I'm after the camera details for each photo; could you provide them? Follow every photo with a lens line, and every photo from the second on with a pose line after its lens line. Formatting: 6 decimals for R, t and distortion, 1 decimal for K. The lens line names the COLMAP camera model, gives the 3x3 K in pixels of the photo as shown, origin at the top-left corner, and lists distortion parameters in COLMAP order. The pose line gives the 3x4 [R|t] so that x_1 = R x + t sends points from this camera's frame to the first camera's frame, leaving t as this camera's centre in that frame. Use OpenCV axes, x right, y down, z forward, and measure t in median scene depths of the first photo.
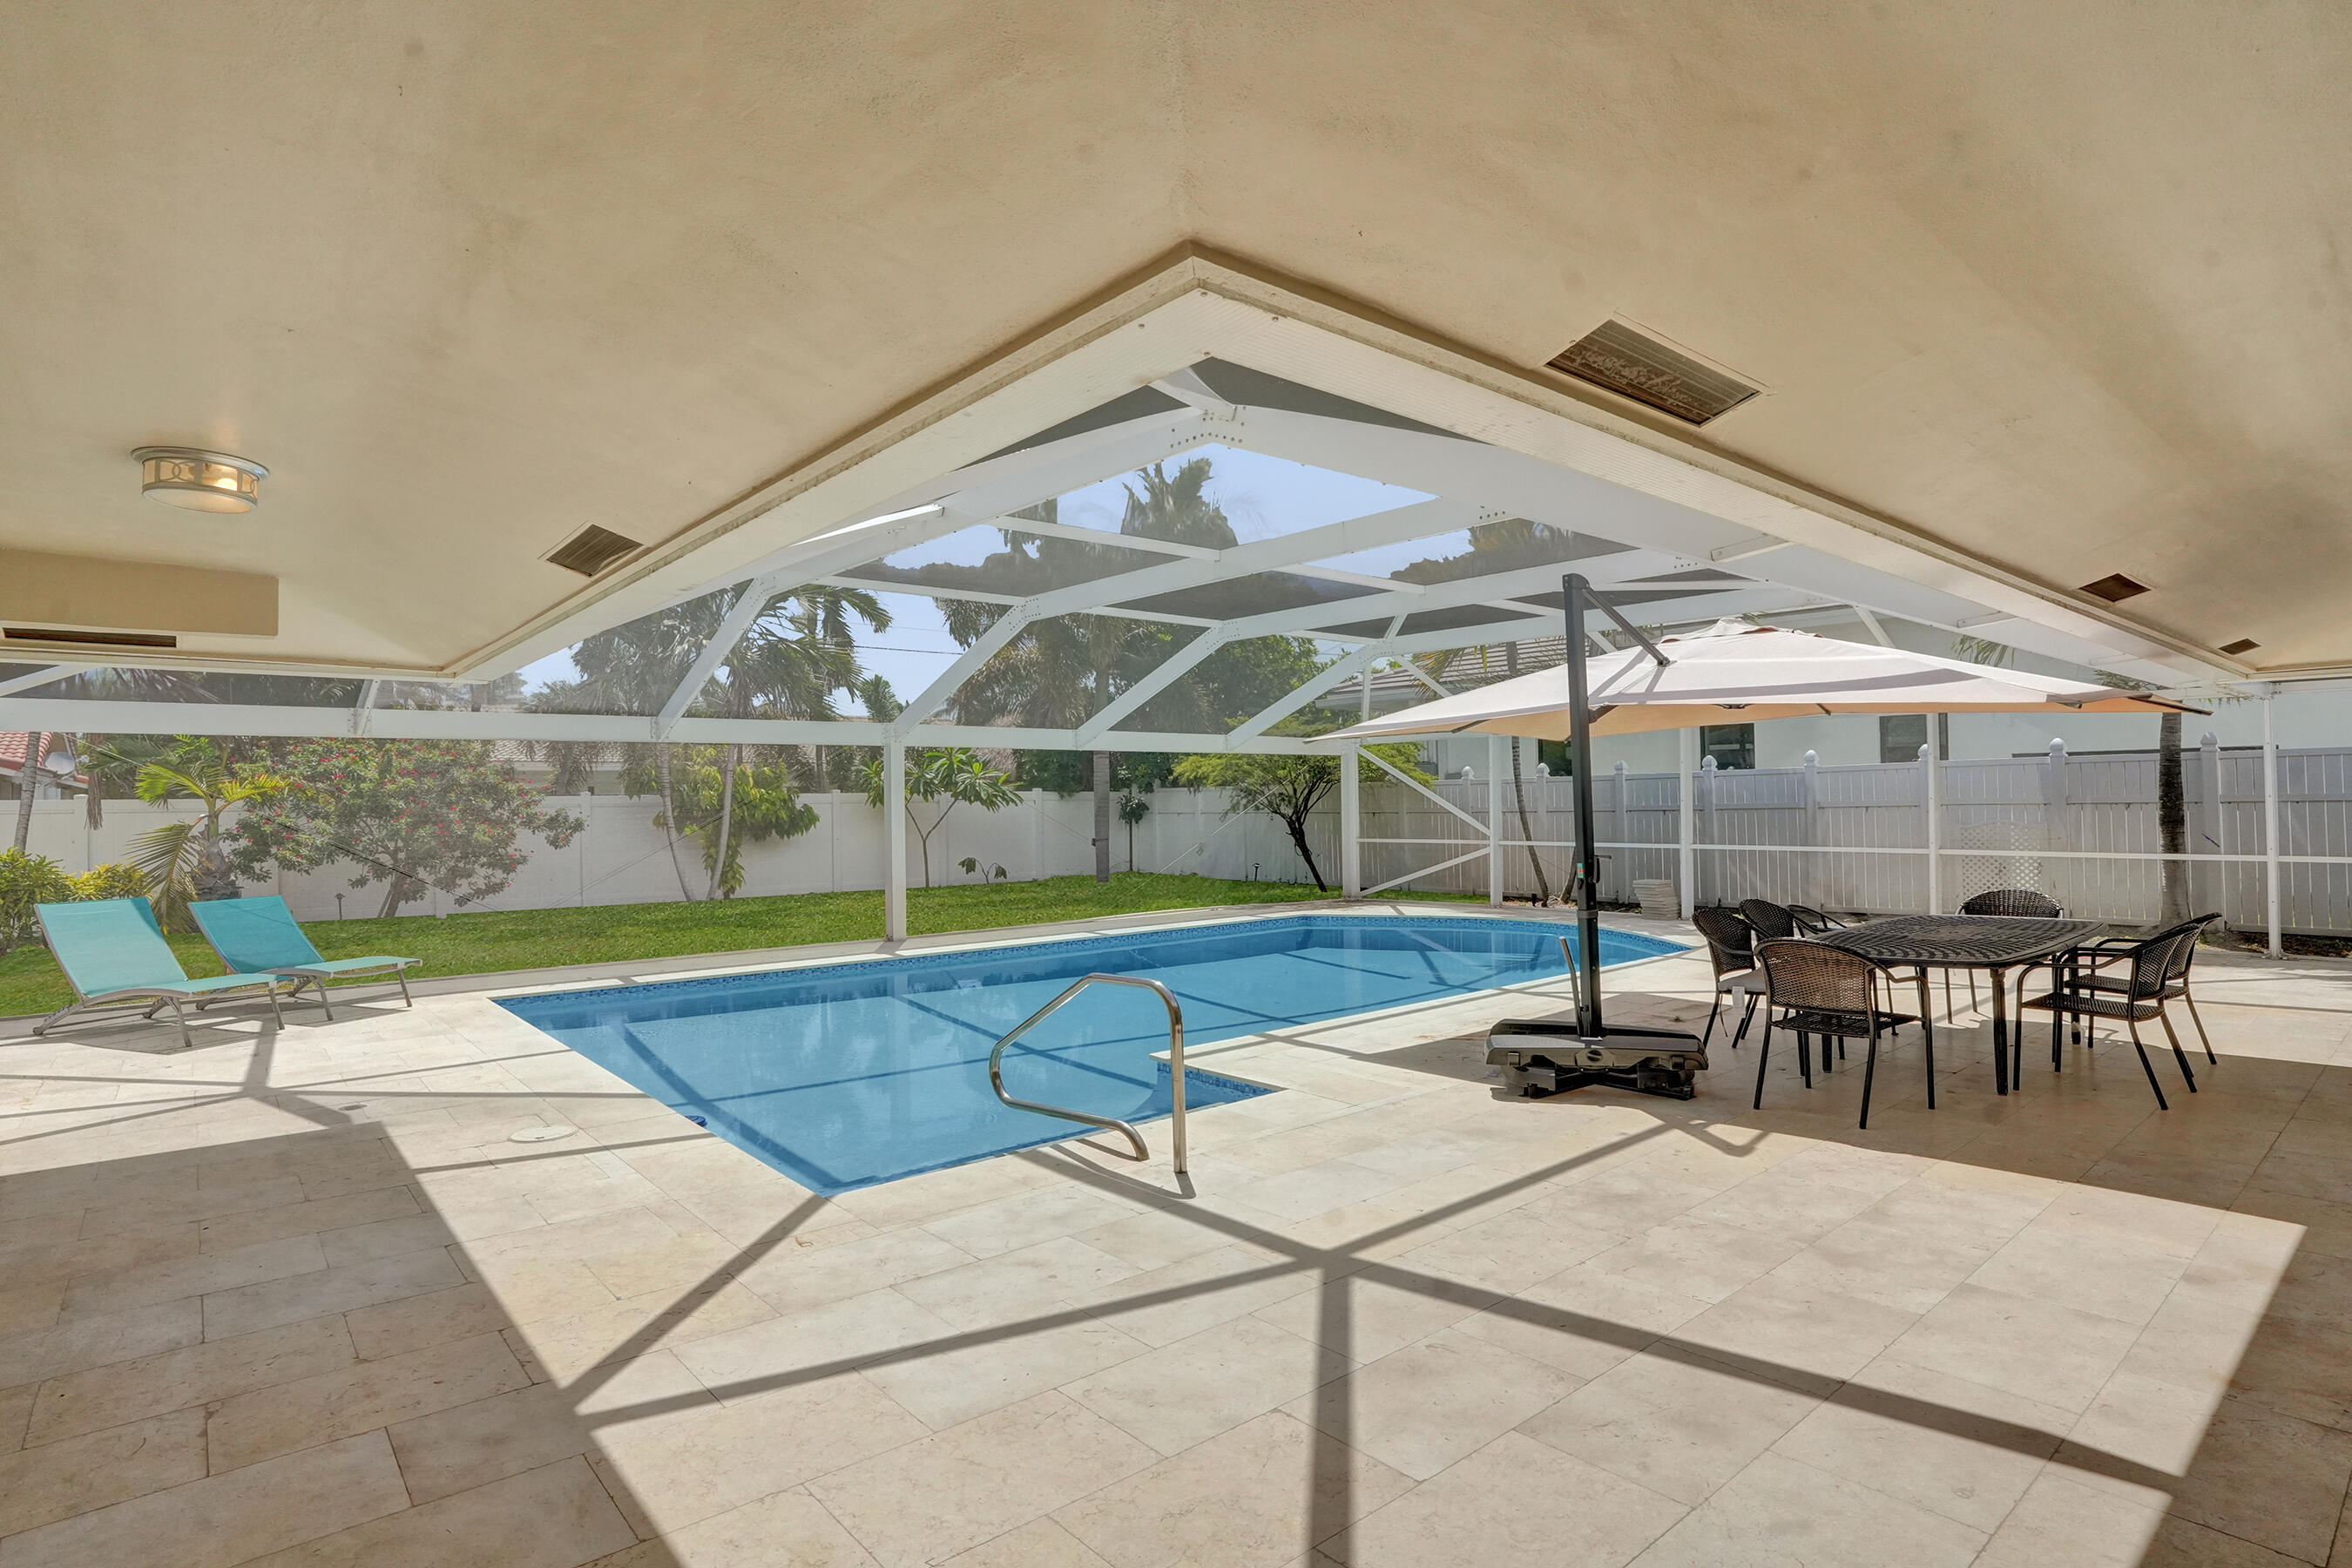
lens RADIAL K [[1217.6, 0, 1174.1], [0, 1217.6, 785.1], [0, 0, 1]] dist [-0.059228, 0.021553]
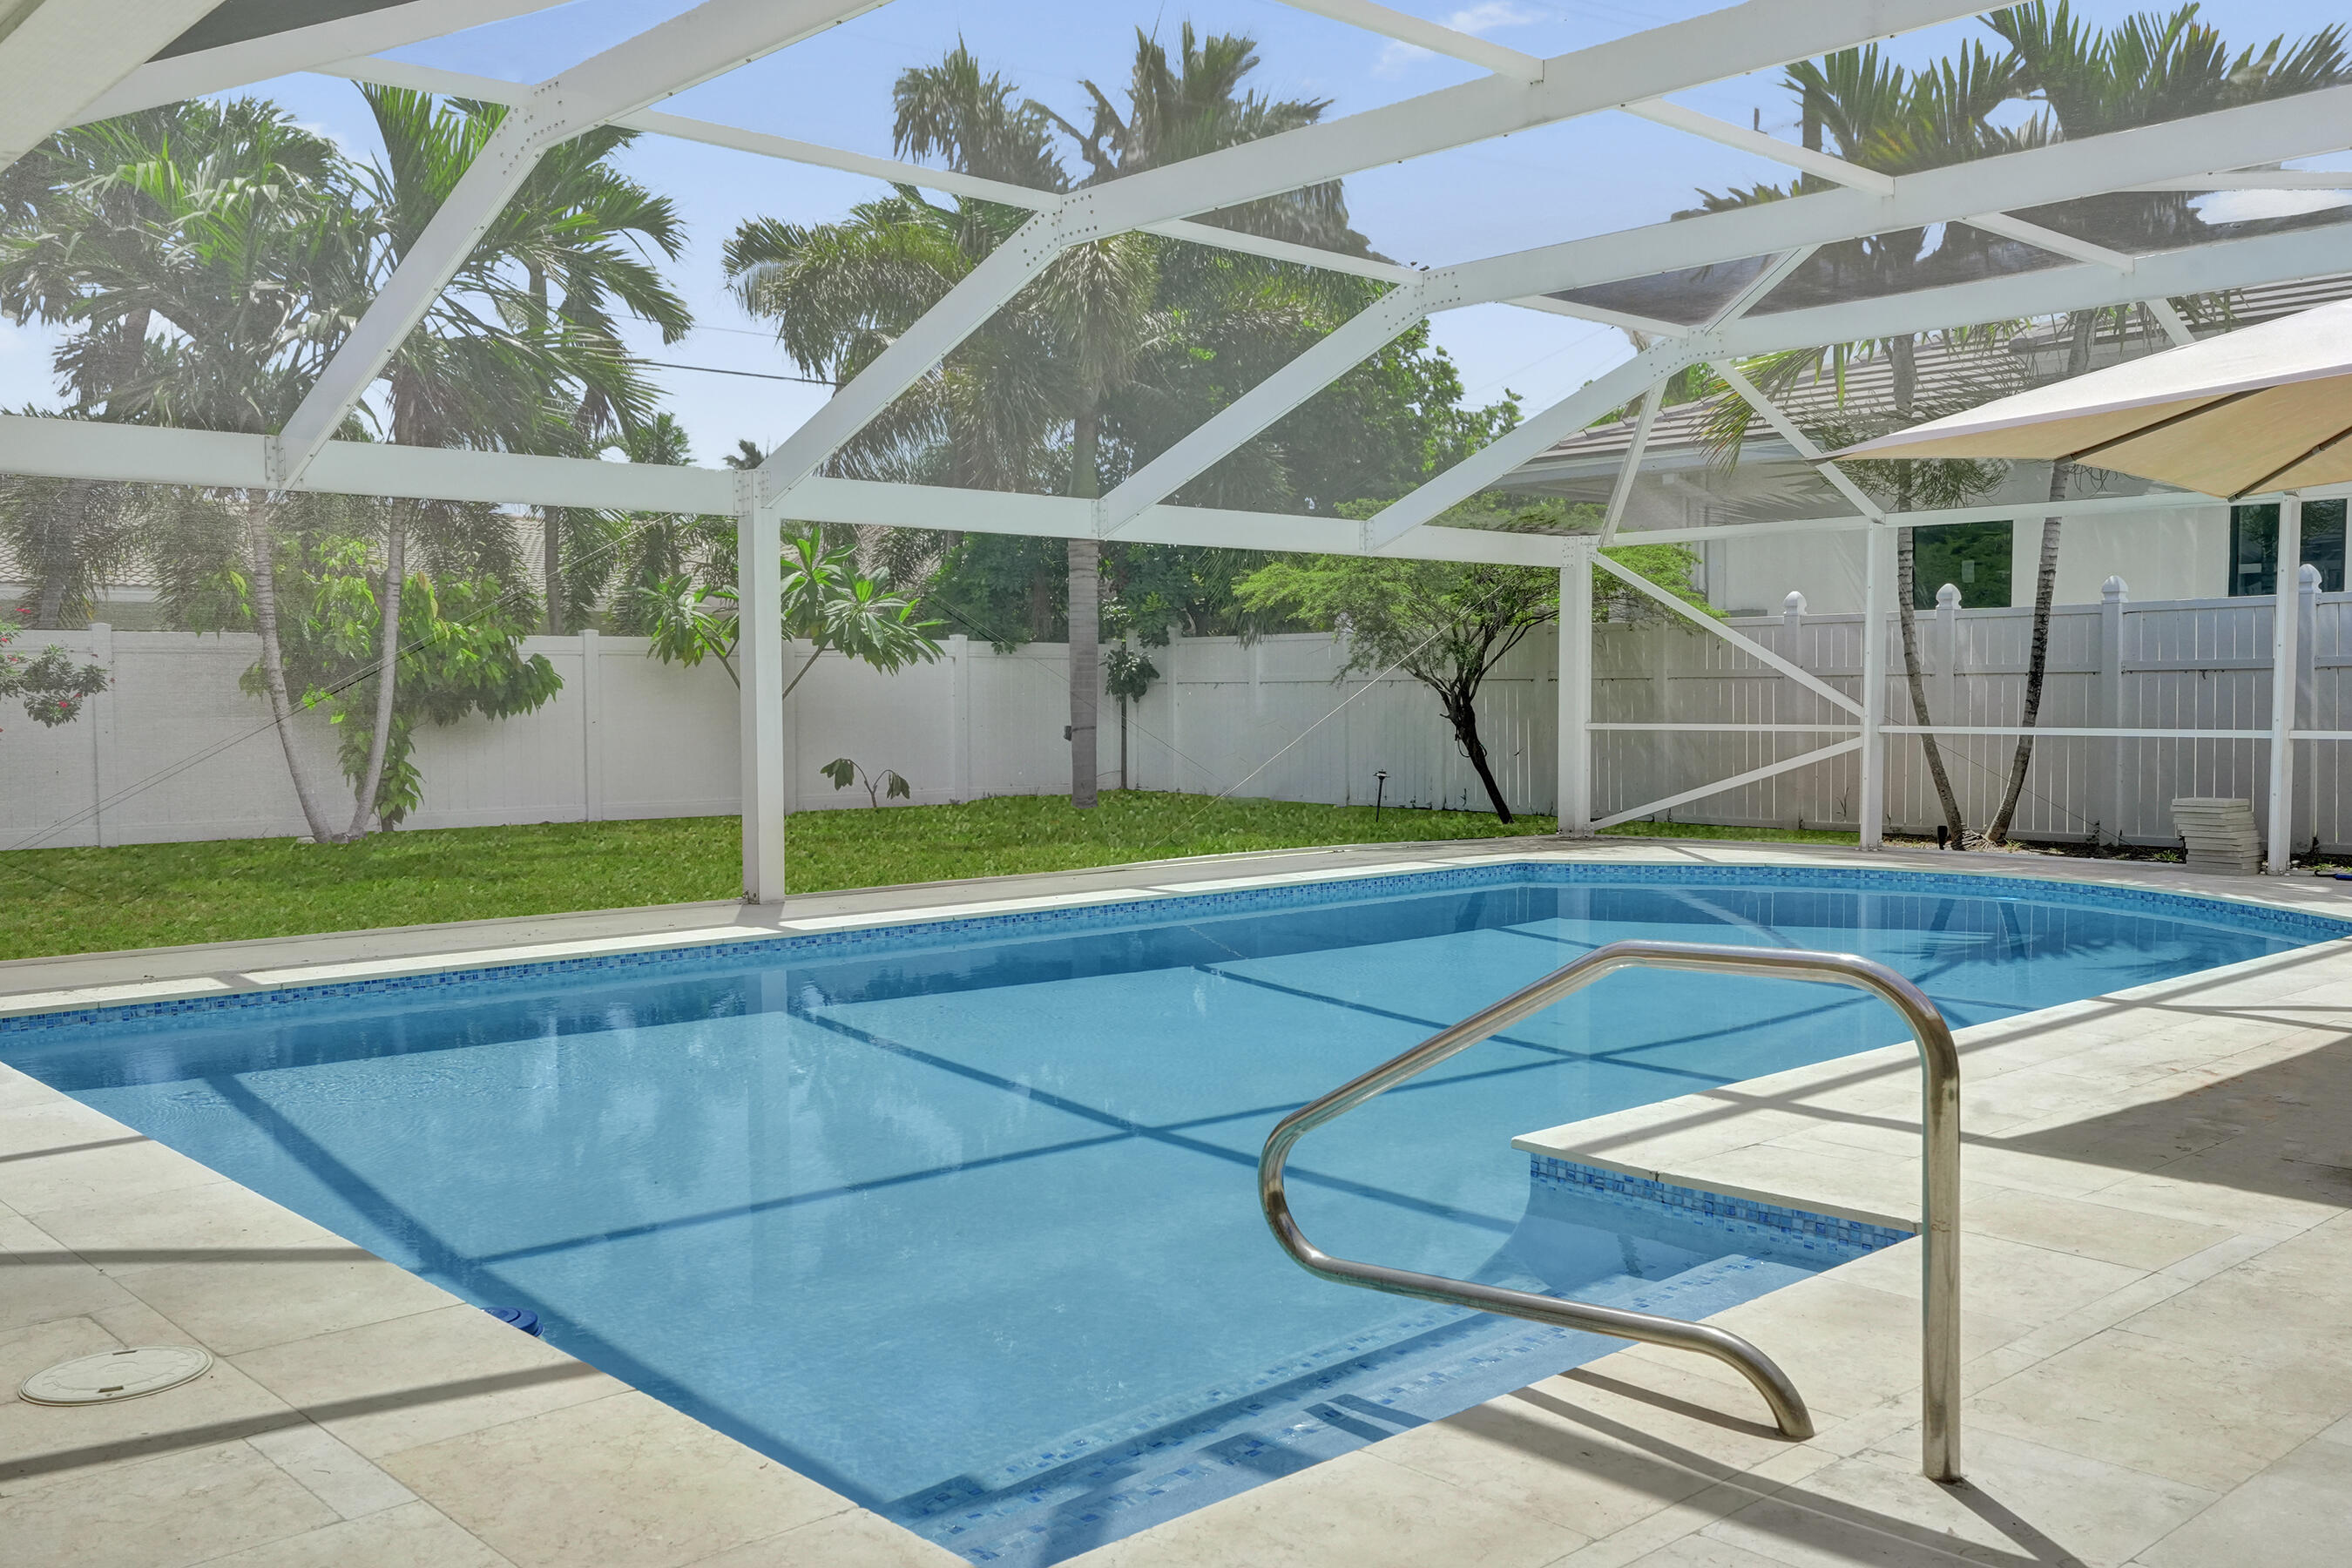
lens RADIAL K [[2029.7, 0, 1180.6], [0, 2029.7, 794.7], [0, 0, 1]] dist [0.000614, 0.013642]
pose [[0.998945, 0.006936, 0.045395, -0.085095], [-0.009778, 0.997985, 0.062692, 0.025237], [-0.044869, -0.063070, 0.997000, 0.135797]]
